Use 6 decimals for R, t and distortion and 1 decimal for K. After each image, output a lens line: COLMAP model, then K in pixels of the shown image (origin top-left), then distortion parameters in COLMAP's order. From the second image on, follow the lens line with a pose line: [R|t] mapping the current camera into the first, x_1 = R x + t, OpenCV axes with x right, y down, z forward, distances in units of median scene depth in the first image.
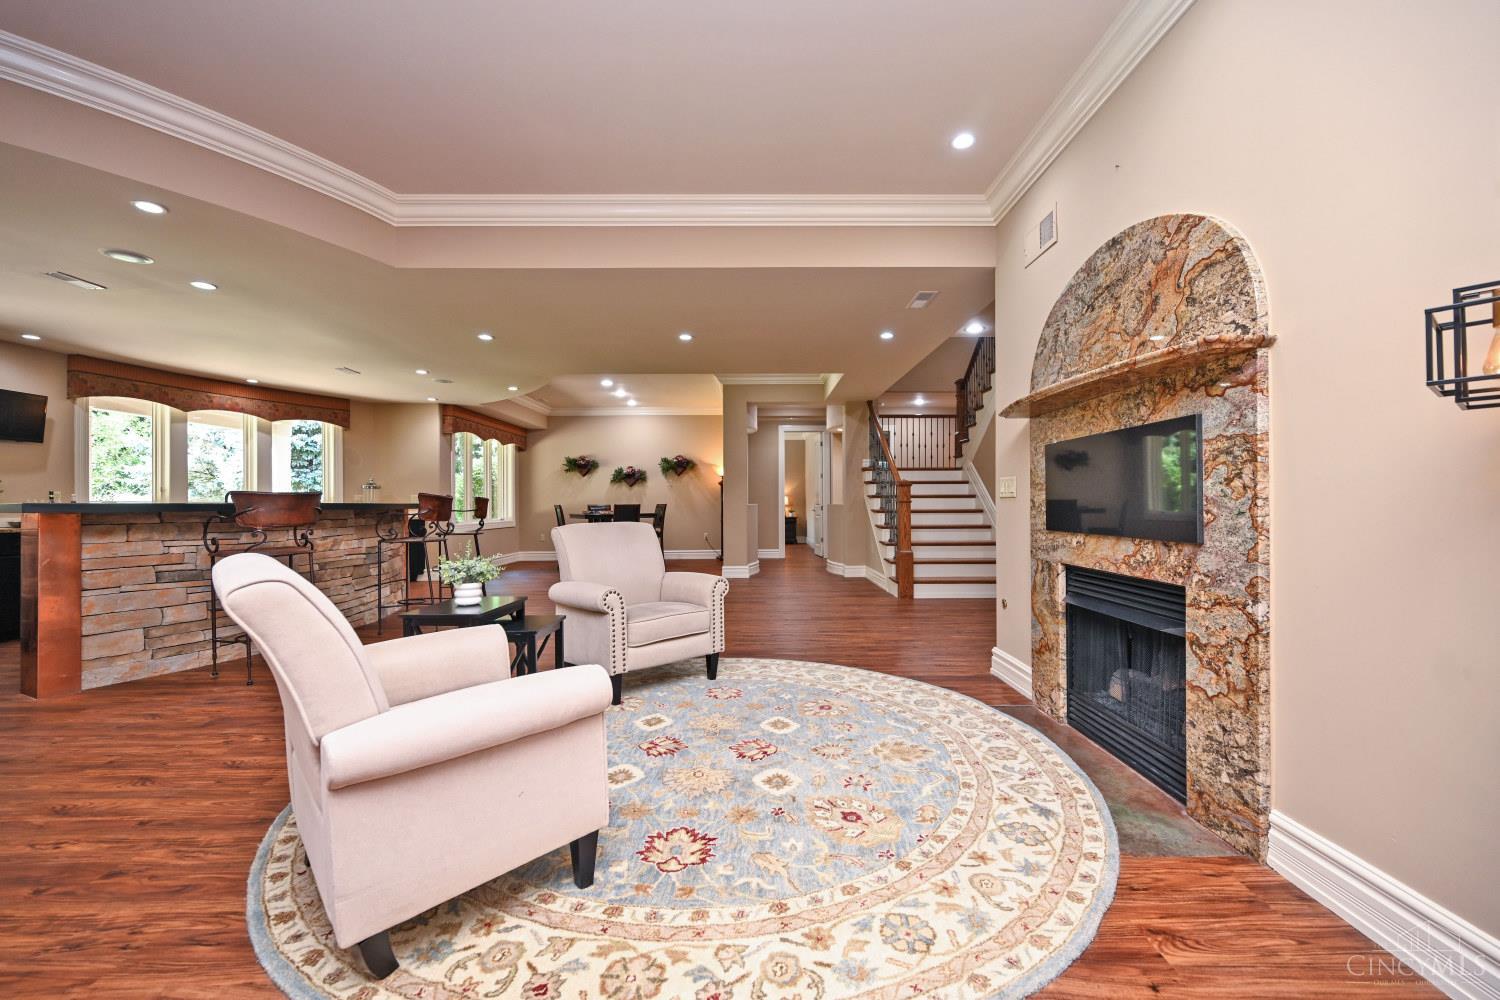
lens RADIAL K [[605.4, 0, 753.9], [0, 605.4, 504.5], [0, 0, 1]] dist [0.000533, -0.000045]
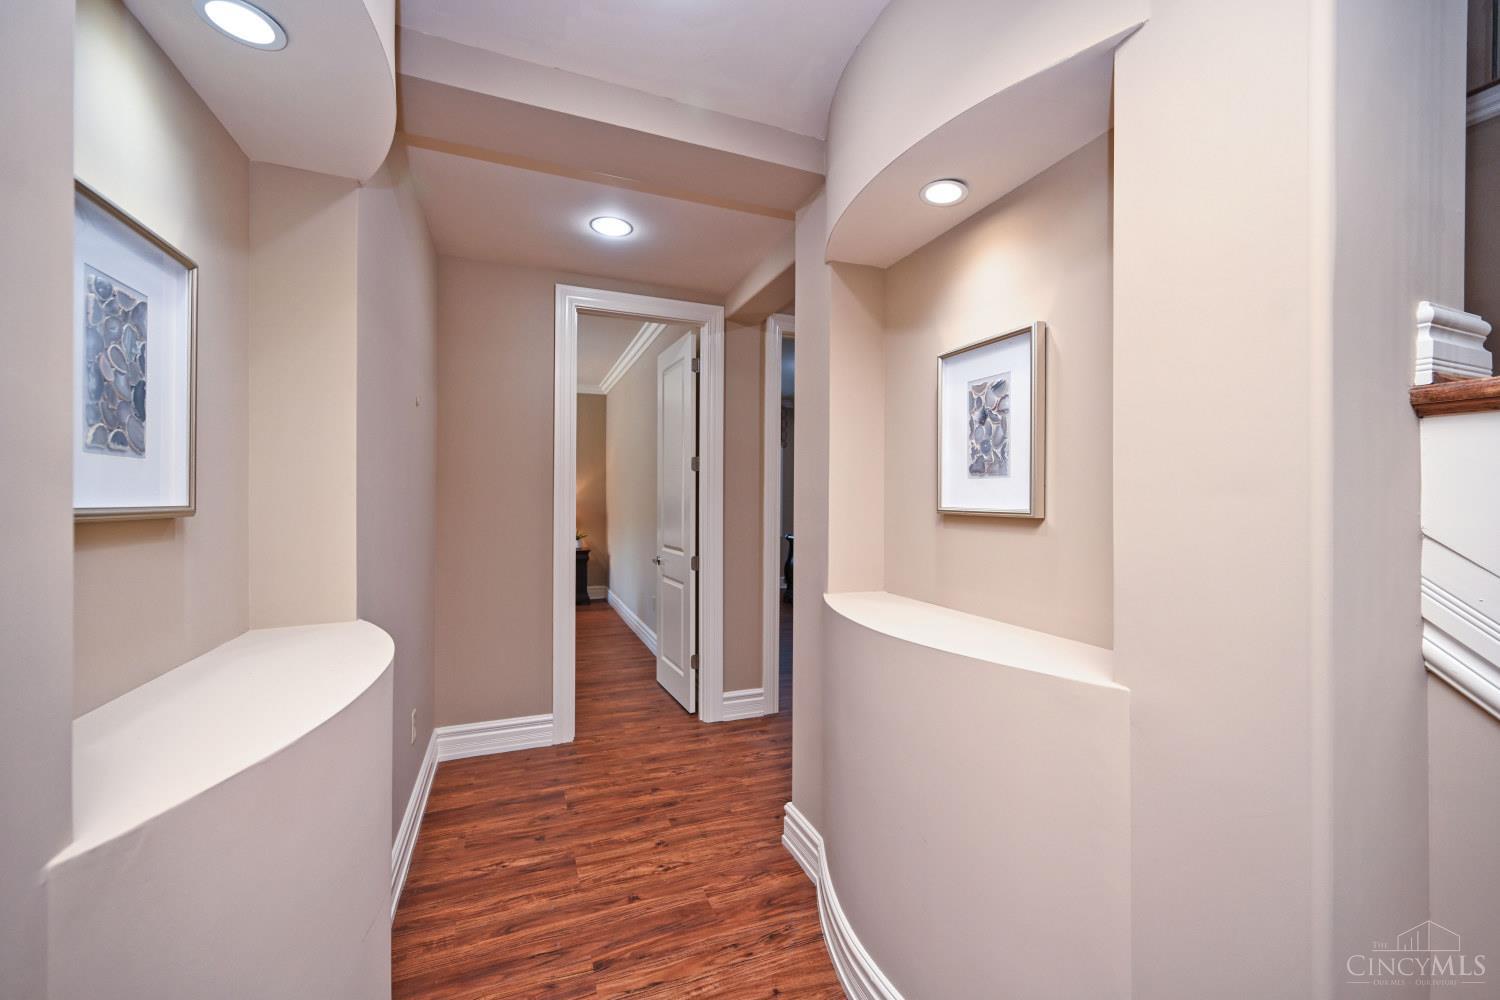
lens RADIAL K [[607.5, 0, 752.8], [0, 607.5, 492.4], [0, 0, 1]] dist [0.001442, 0.000114]
pose [[0.932648, 0.010921, 0.360622, 0.047852], [-0.008658, 0.999931, -0.007890, -0.059655], [-0.360683, 0.004236, 0.932679, 1.398861]]
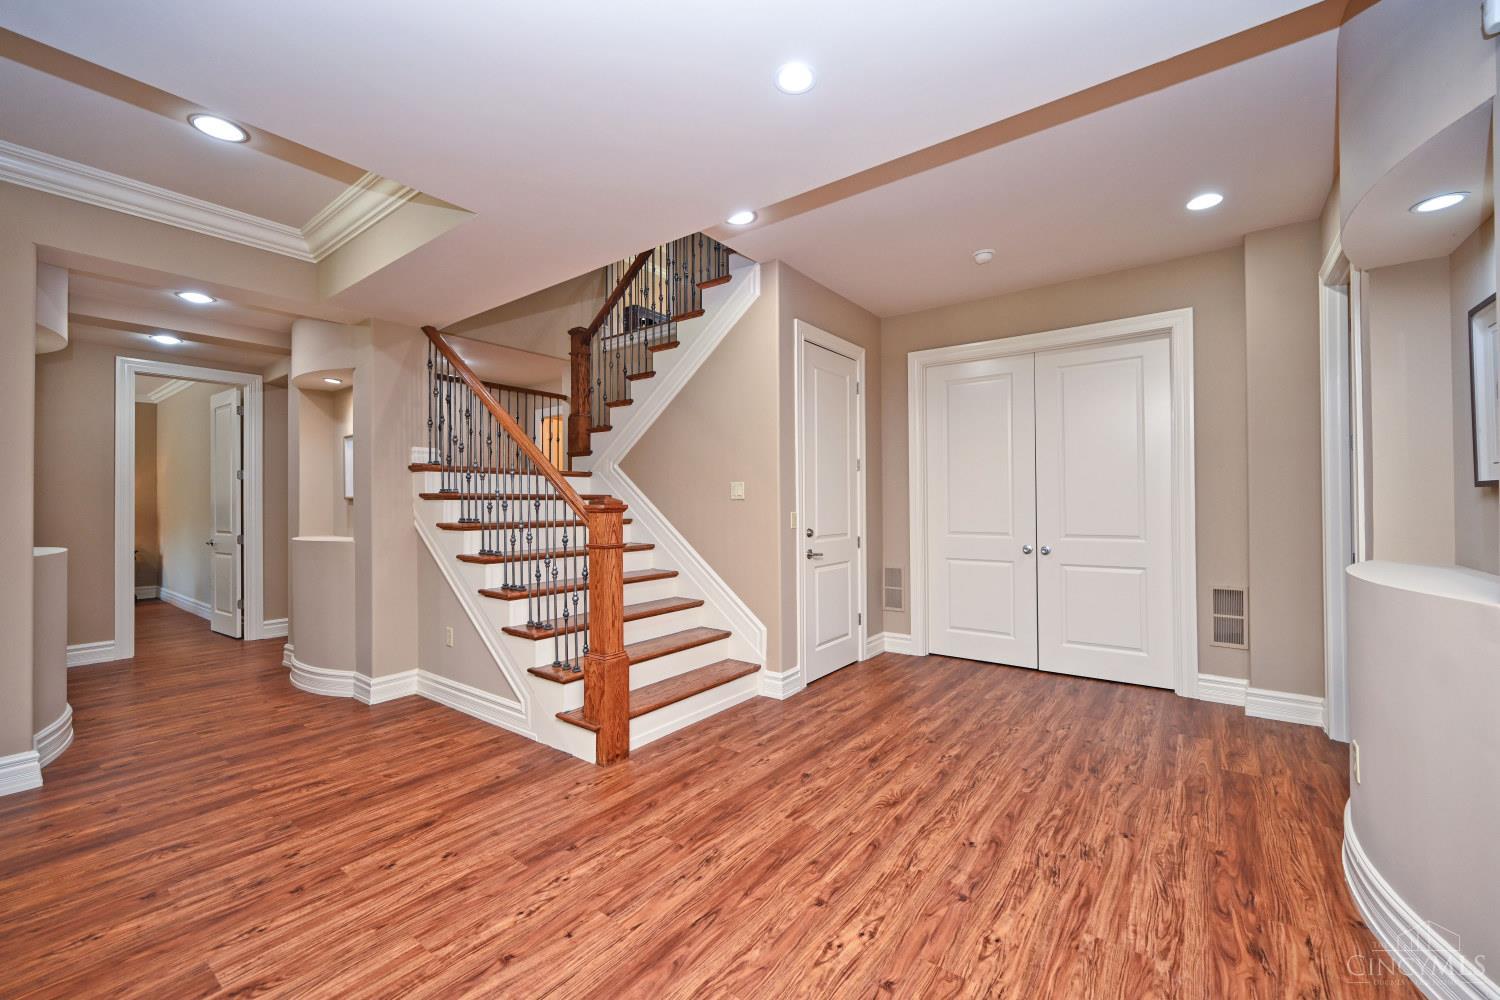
lens RADIAL K [[602.0, 0, 759.7], [0, 602.0, 498.7], [0, 0, 1]] dist [-0.002192, -0.000511]
pose [[0.602667, 0.005456, 0.797974, -0.049732], [0.005546, 0.999924, -0.011026, -0.039983], [-0.797974, 0.011070, 0.602591, 0.742734]]
